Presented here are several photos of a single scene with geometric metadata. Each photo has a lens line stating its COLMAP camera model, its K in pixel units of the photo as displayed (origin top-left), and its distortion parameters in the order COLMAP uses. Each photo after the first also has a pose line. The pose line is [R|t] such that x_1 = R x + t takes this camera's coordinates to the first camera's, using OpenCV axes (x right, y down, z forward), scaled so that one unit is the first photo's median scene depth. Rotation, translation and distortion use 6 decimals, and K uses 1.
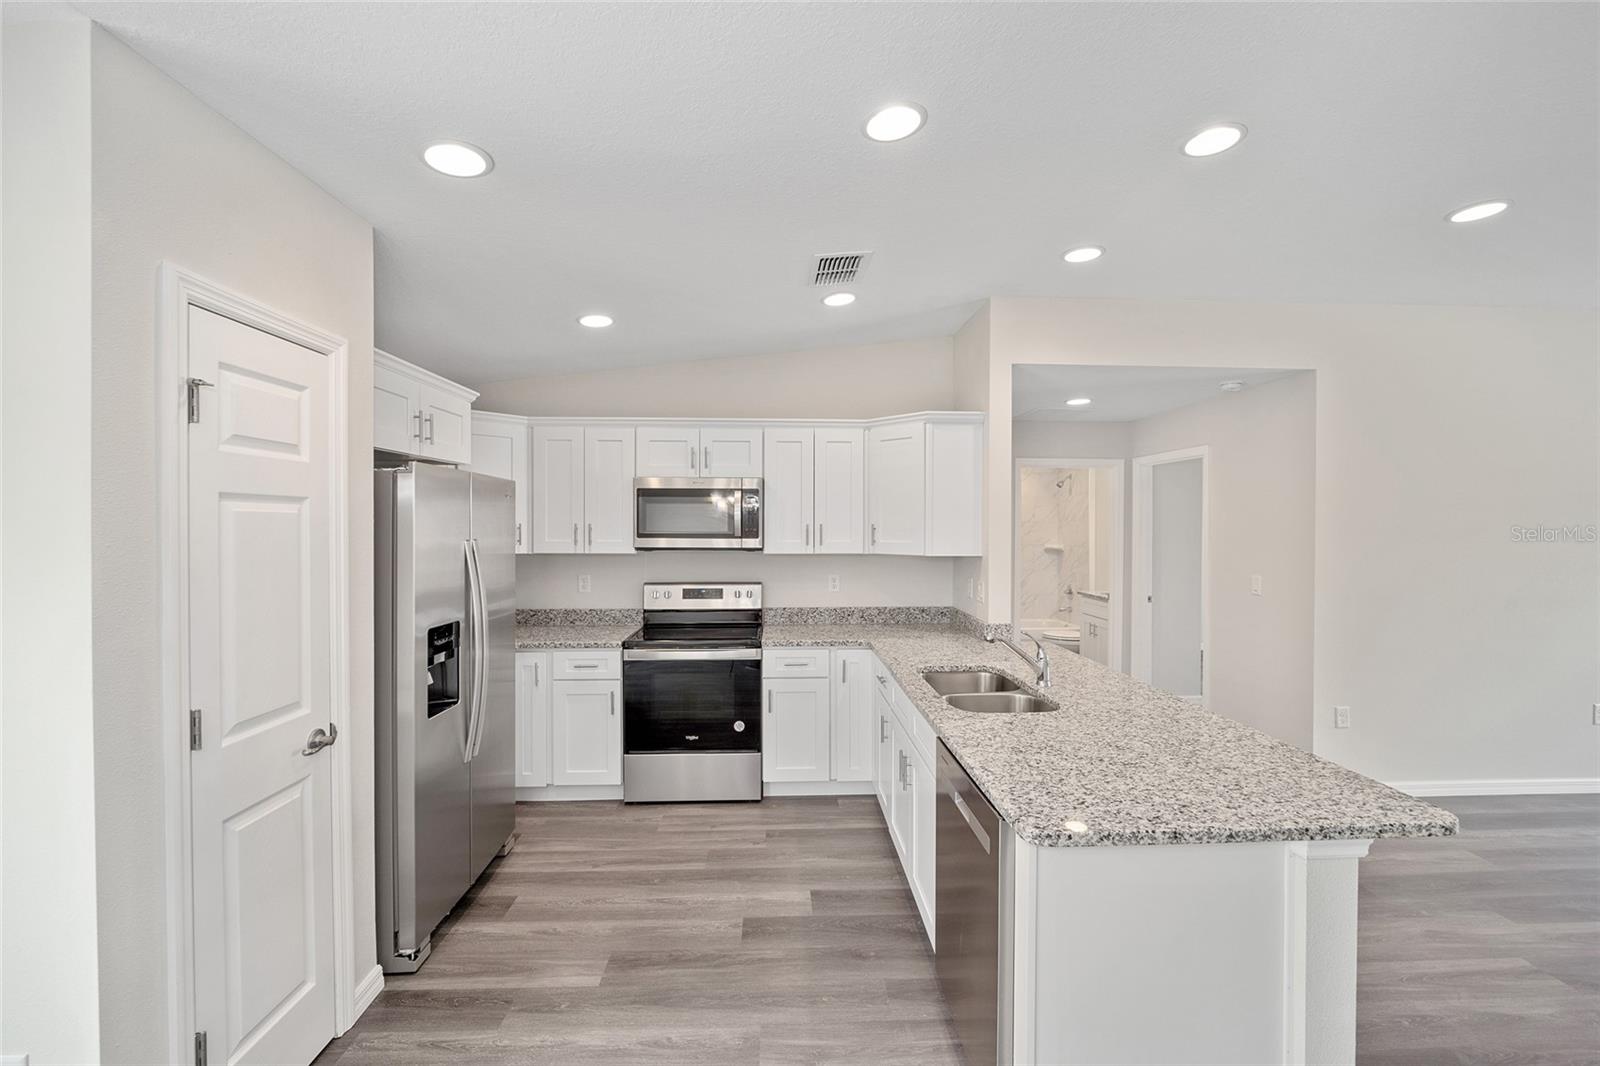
lens RADIAL K [[647.3, 0, 794.7], [0, 647.3, 531.7], [0, 0, 1]] dist [-0.013850, 0.002007]
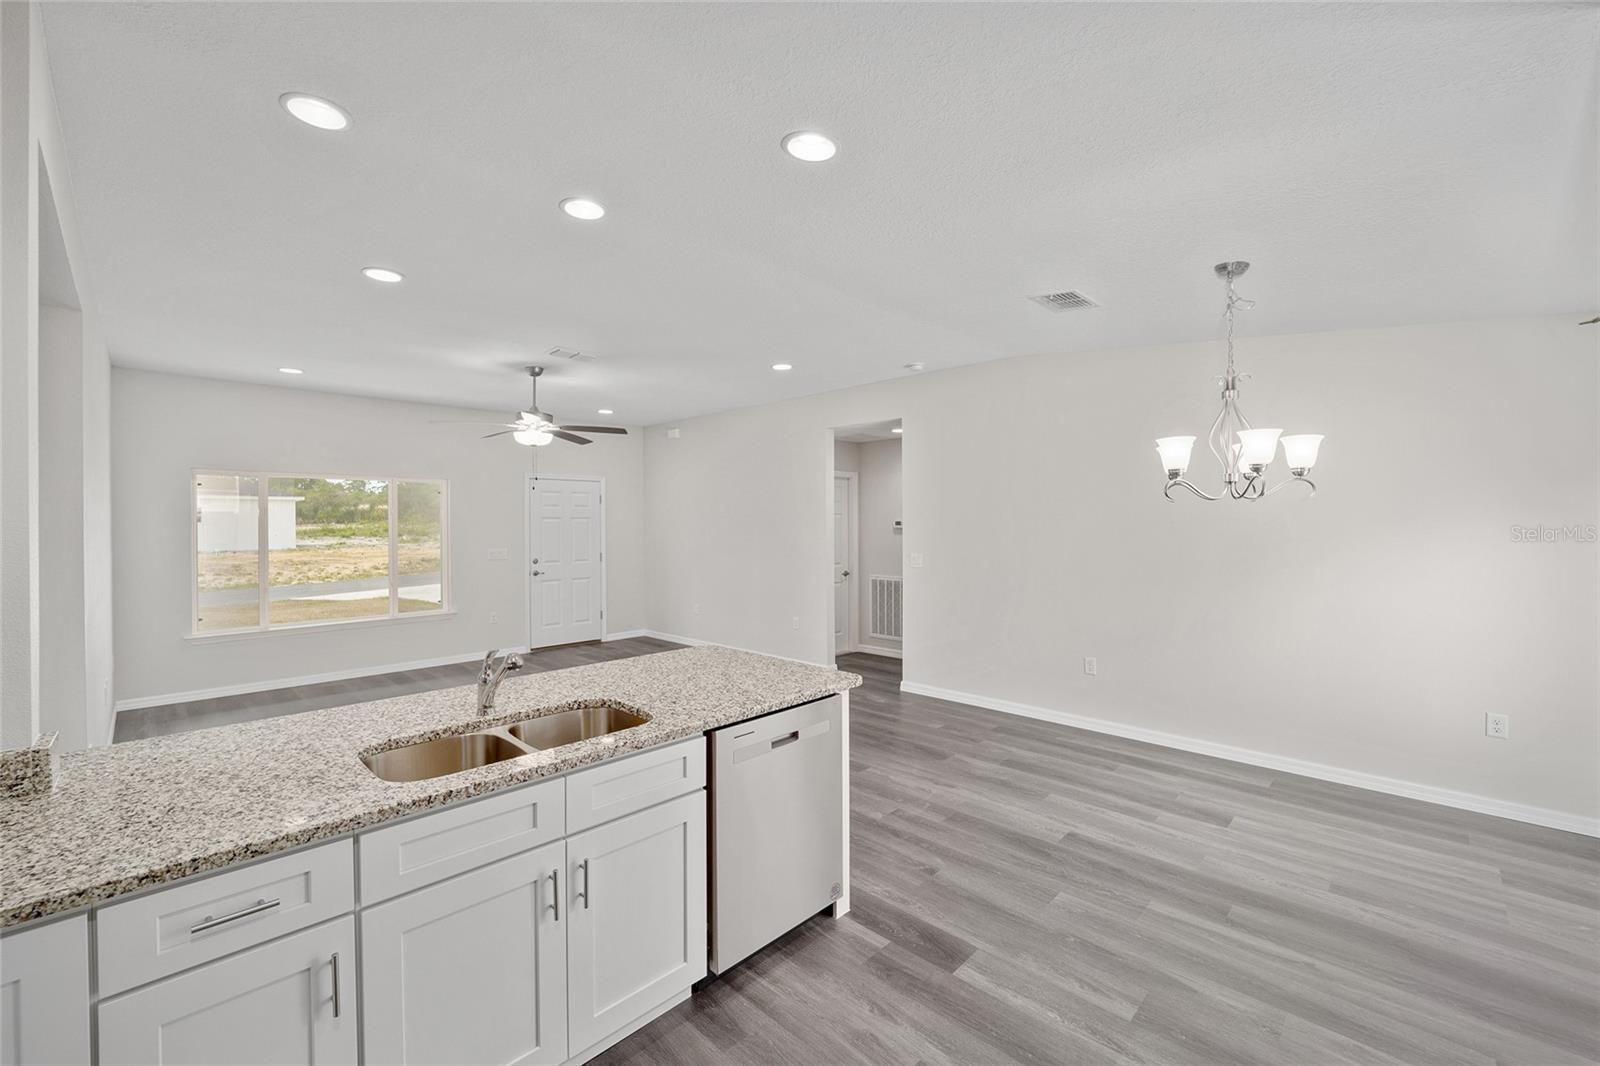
lens RADIAL K [[647.3, 0, 802.2], [0, 647.3, 526.3], [0, 0, 1]] dist [-0.013850, 0.002007]
pose [[-0.691789, -0.001807, 0.722098, -0.365700], [0.011223, 0.999849, 0.013254, 0.002010], [-0.722013, 0.017273, -0.691664, 1.029704]]
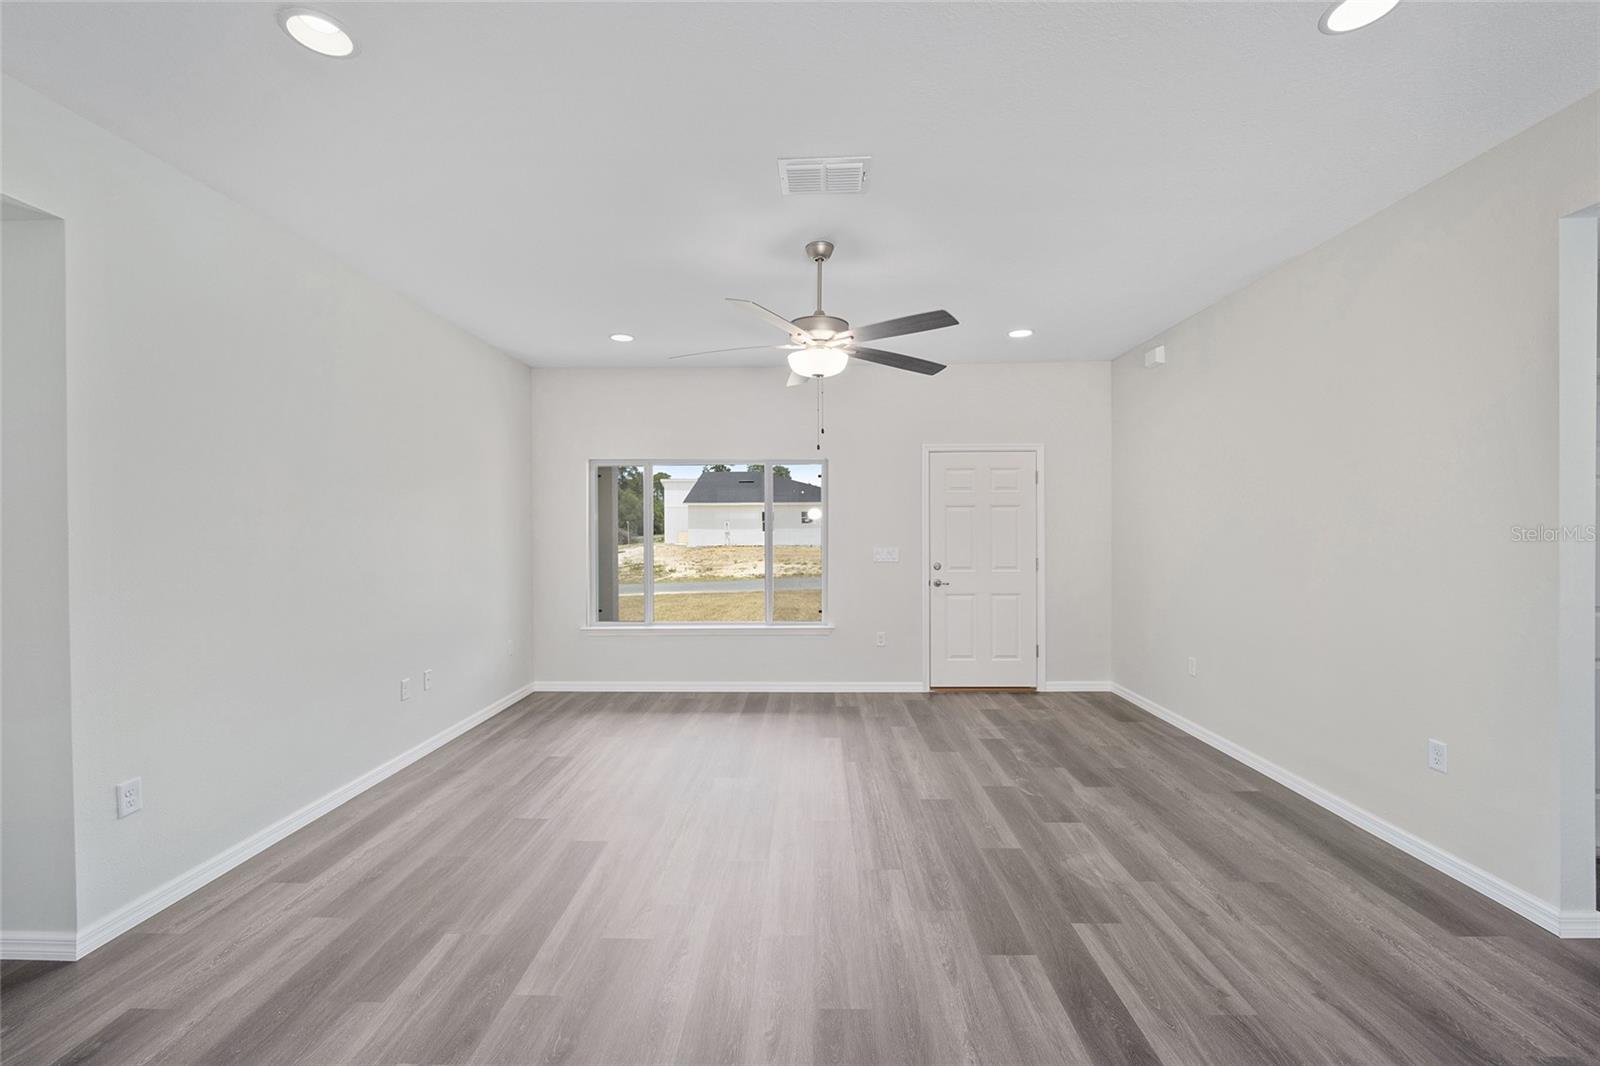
lens RADIAL K [[647.3, 0, 798.3], [0, 647.3, 531.6], [0, 0, 1]] dist [-0.013850, 0.002007]
pose [[0.059681, -0.009168, 0.998175, 0.313514], [0.015895, 0.999840, 0.008233, 0.040094], [-0.998091, 0.015375, 0.059817, 0.347802]]
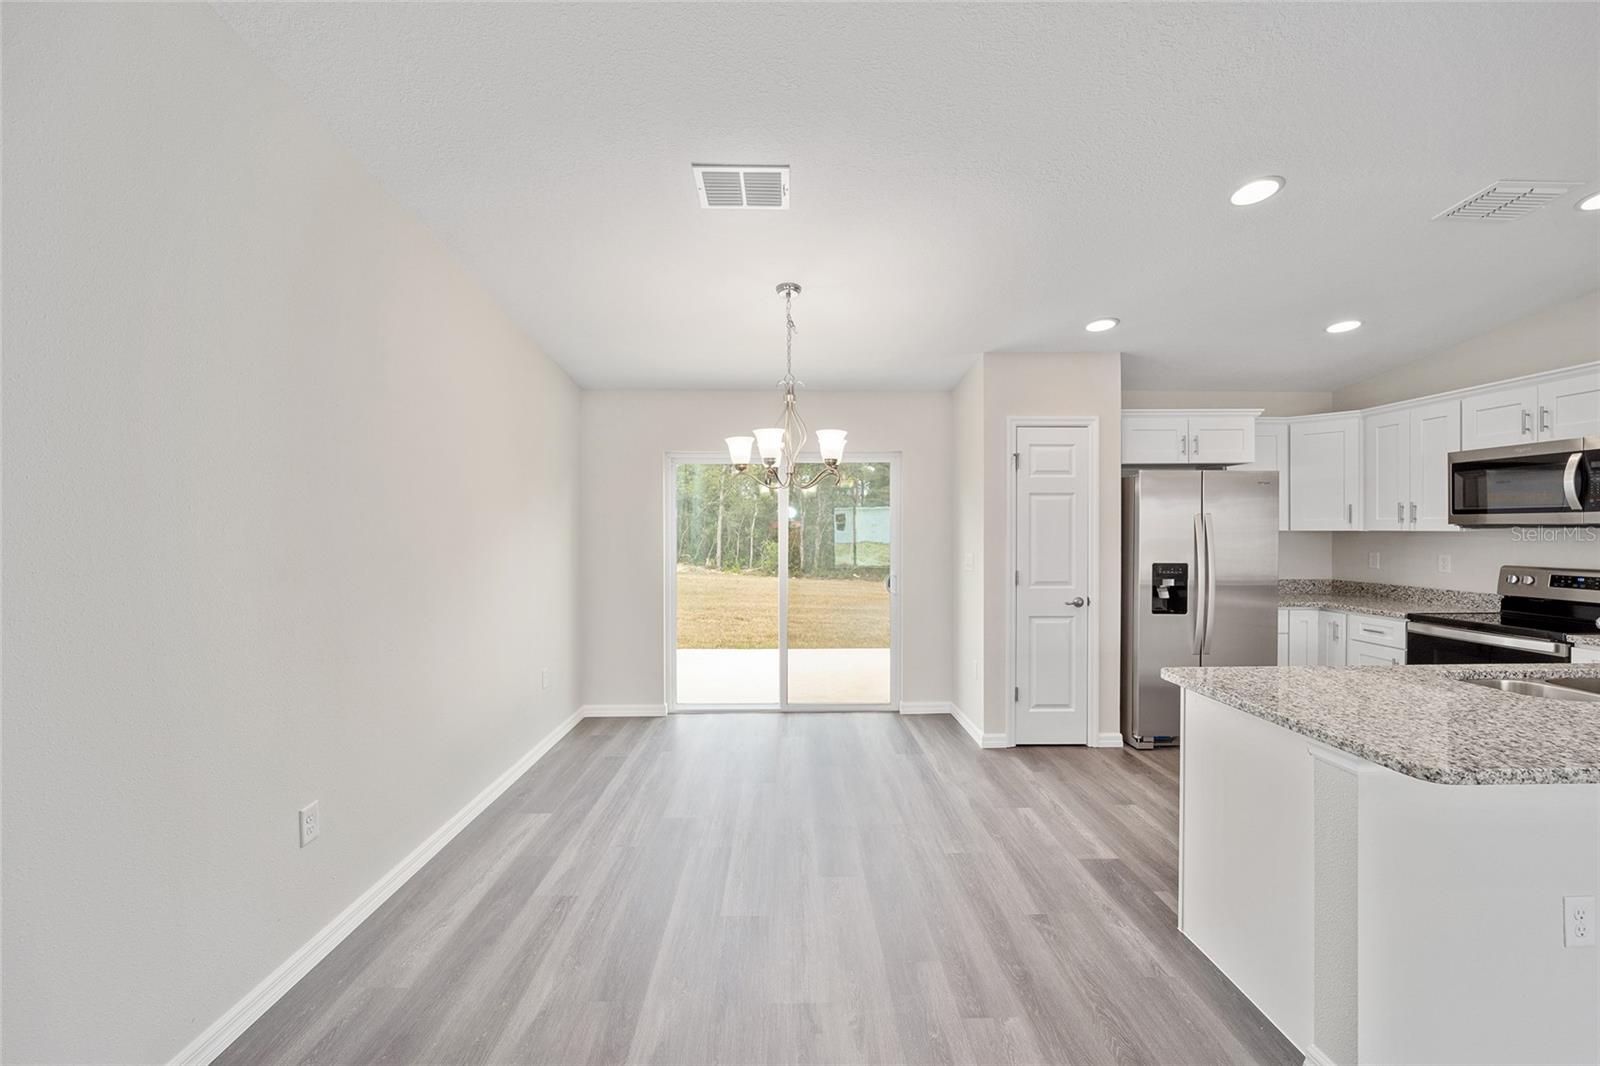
lens RADIAL K [[647.3, 0, 798.1], [0, 647.3, 533.0], [0, 0, 1]] dist [-0.013850, 0.002007]
pose [[-0.018296, 0.003798, -0.999825, 0.874689], [-0.008594, 0.999955, 0.003956, 0.049744], [0.999796, 0.008665, -0.018263, 0.040719]]
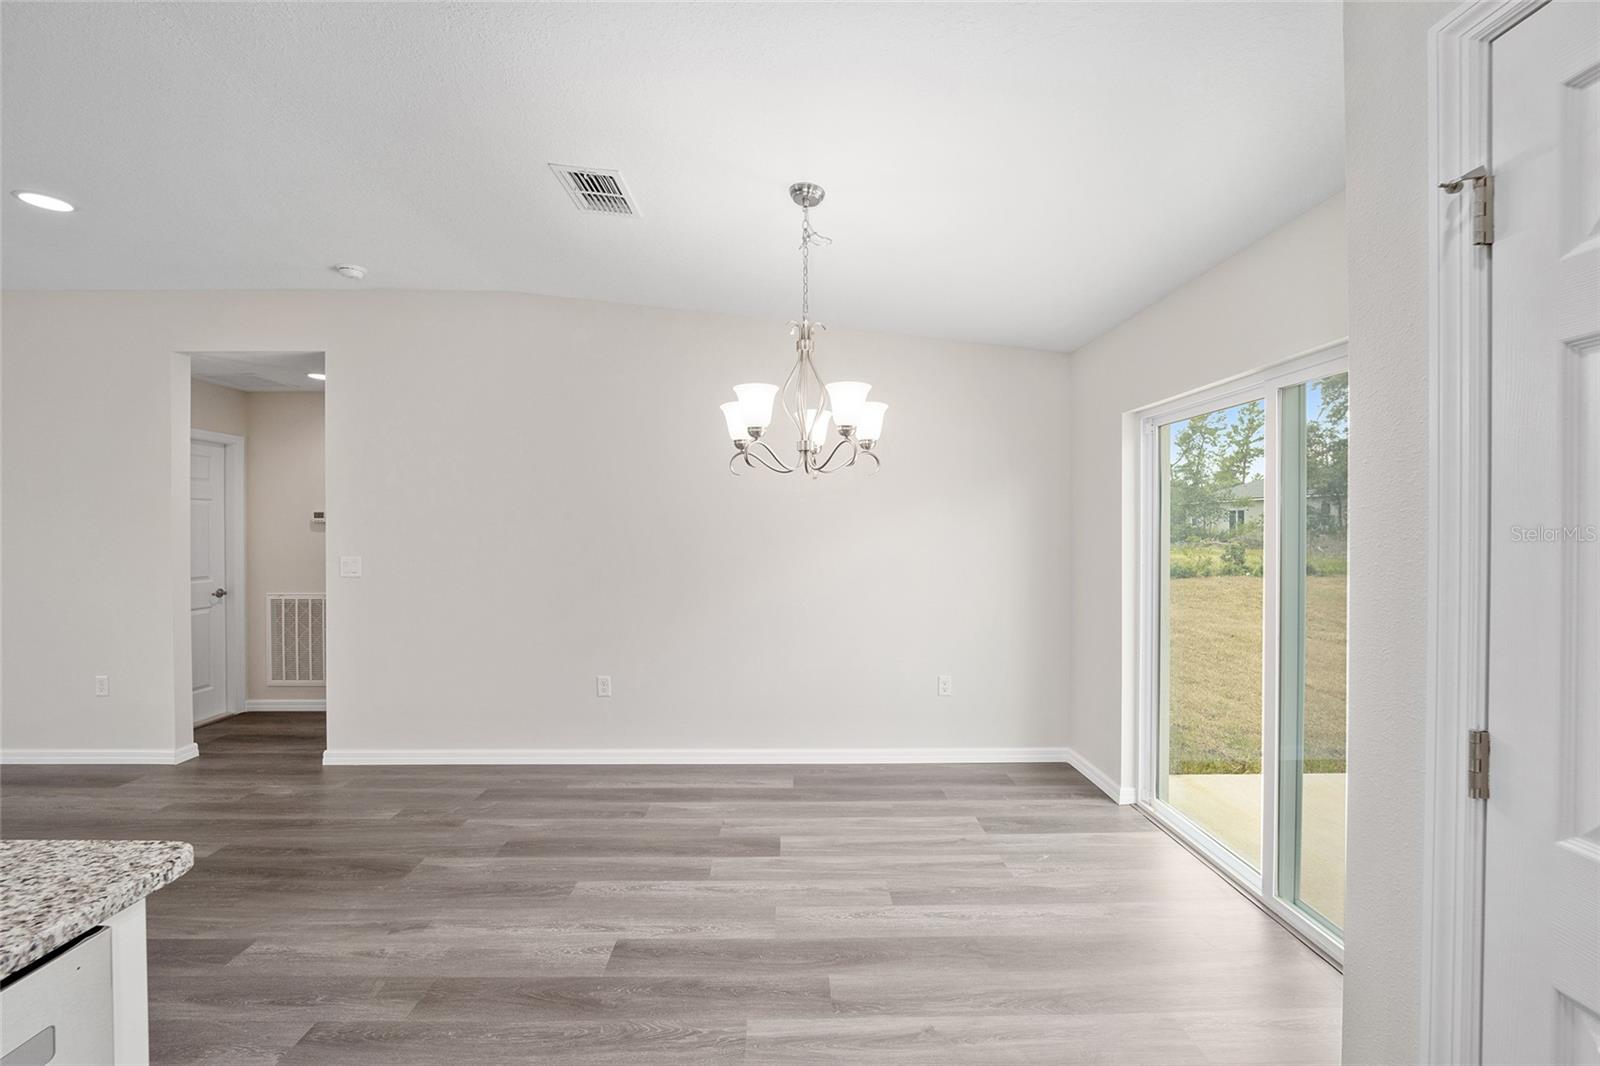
lens RADIAL K [[647.3, 0, 794.3], [0, 647.3, 530.5], [0, 0, 1]] dist [-0.013850, 0.002007]
pose [[-0.999661, -0.001017, 0.026025, -0.144143], [-0.000630, 0.999889, 0.014887, 0.038756], [-0.026037, 0.014866, -0.999550, 0.734045]]
